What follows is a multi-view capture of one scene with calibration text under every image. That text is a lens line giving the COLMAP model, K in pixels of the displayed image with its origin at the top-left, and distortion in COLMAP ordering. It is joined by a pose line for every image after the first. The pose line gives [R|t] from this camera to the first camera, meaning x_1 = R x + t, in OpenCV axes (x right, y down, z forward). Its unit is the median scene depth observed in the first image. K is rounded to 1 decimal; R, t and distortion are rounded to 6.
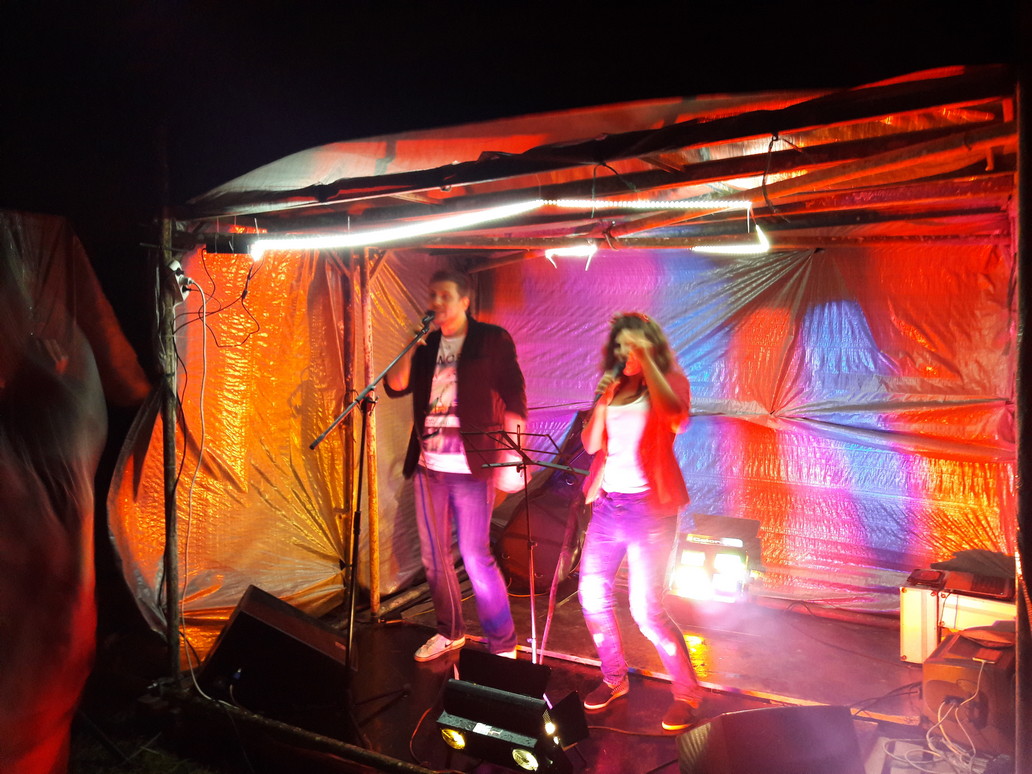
lens RADIAL K [[743.7, 0, 556.1], [0, 743.7, 421.0], [0, 0, 1]] dist [-0.006526, -0.005221]
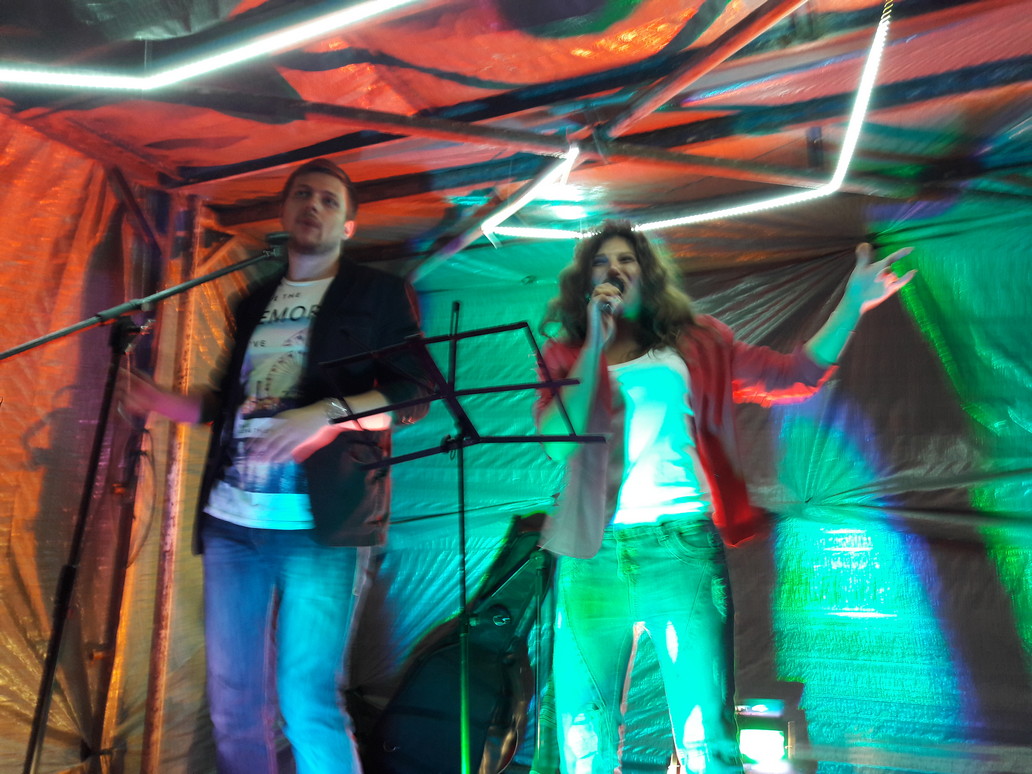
lens RADIAL K [[743.7, 0, 556.1], [0, 743.7, 421.0], [0, 0, 1]] dist [-0.006526, -0.005221]
pose [[0.993279, 0.046525, 0.105985, -0.006426], [-0.015122, 0.959974, -0.279682, 0.114286], [-0.114755, 0.276200, 0.954225, 0.388282]]
